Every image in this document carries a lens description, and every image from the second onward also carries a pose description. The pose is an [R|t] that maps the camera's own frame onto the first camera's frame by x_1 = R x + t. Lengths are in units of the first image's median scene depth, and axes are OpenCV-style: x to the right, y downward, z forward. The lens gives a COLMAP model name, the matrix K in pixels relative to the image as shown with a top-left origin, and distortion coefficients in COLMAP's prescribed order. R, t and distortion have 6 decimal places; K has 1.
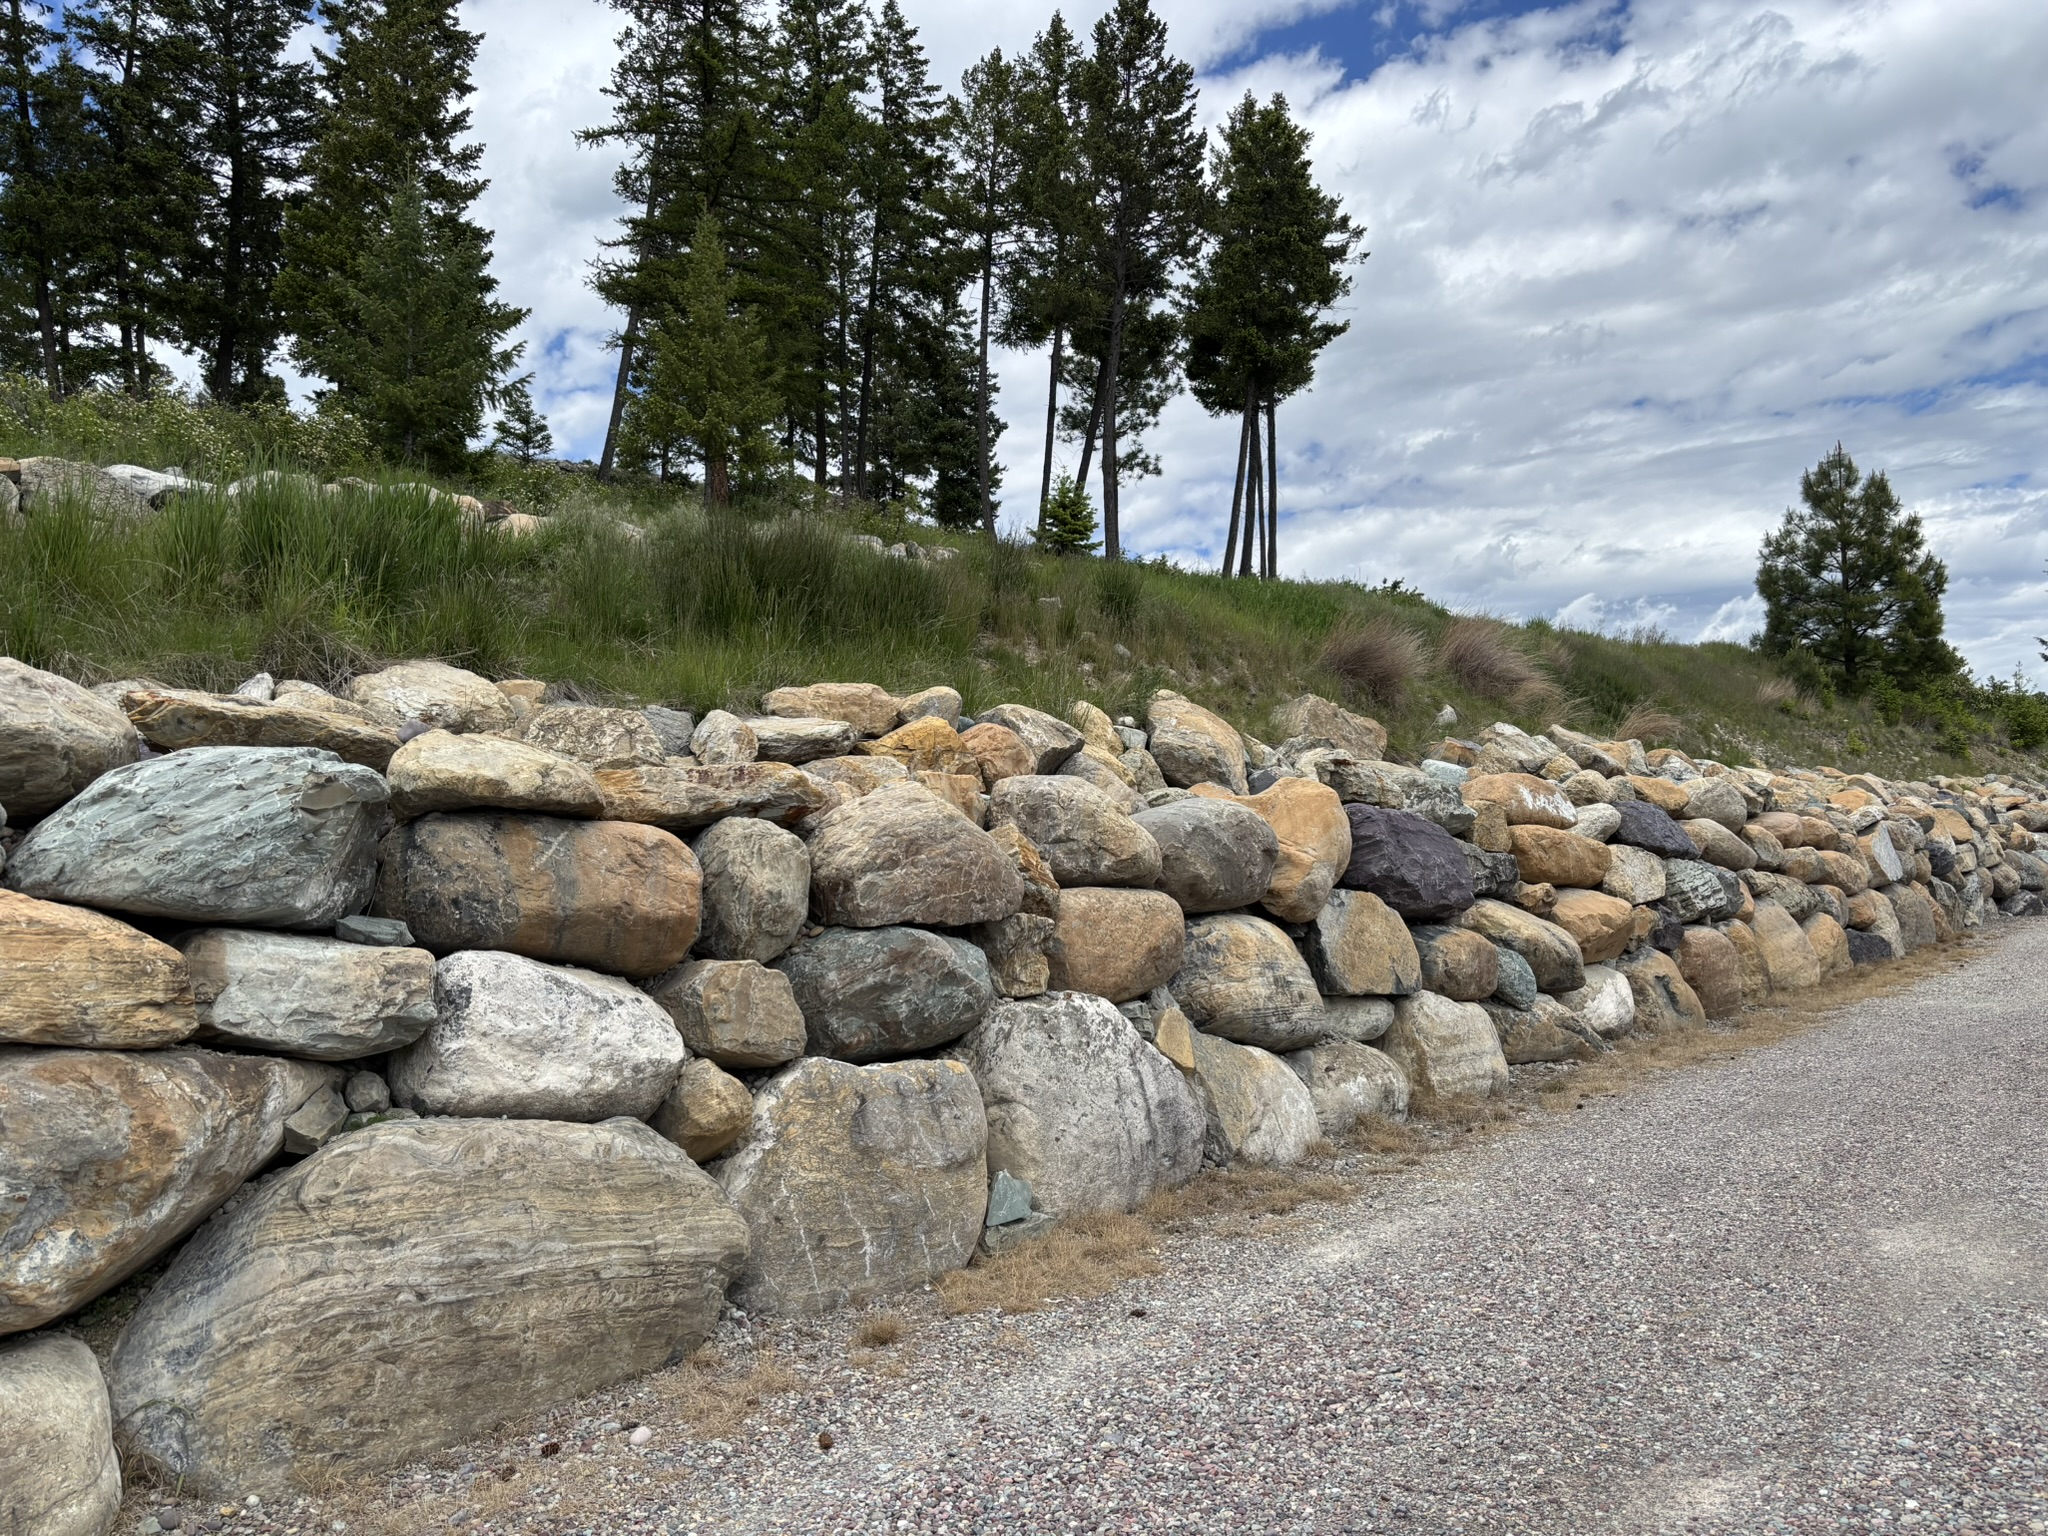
lens RADIAL K [[1564.1, 0, 1038.6], [0, 1564.1, 770.2], [0, 0, 1]] dist [0.045861, -0.044594]
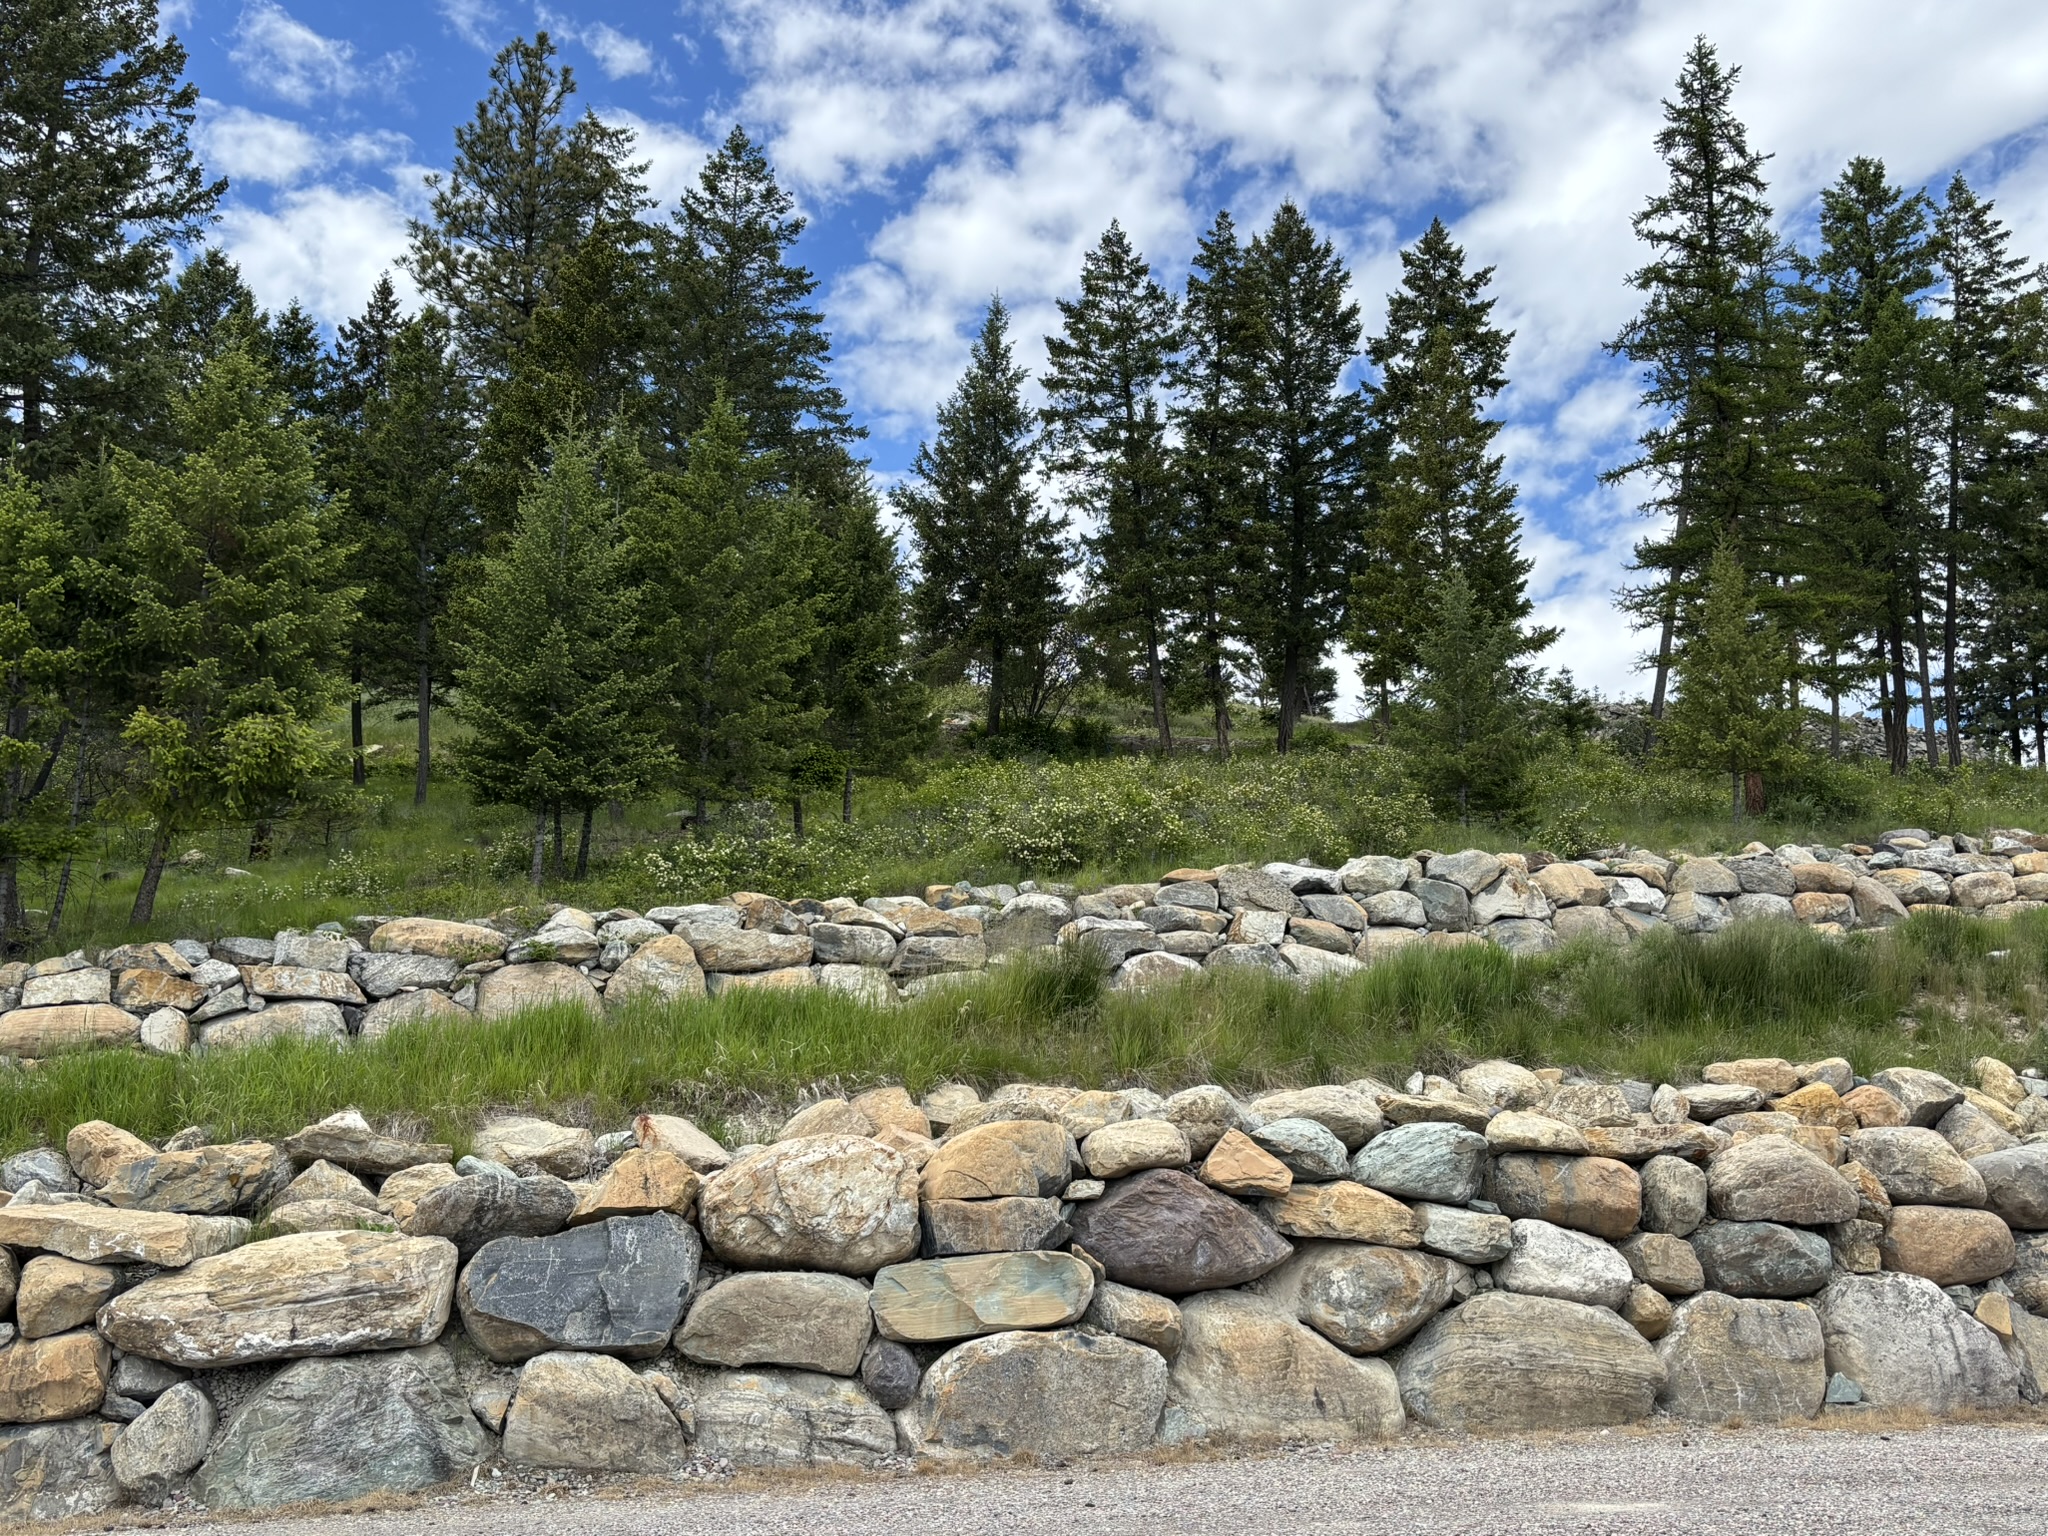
lens RADIAL K [[1872.8, 0, 1021.7], [0, 1872.8, 782.9], [0, 0, 1]] dist [0.016484, 0.000000]
pose [[0.821007, -0.079240, -0.565392, 0.479212], [0.003309, 0.990965, -0.134080, -0.112536], [0.570908, 0.108210, 0.813852, -1.297750]]
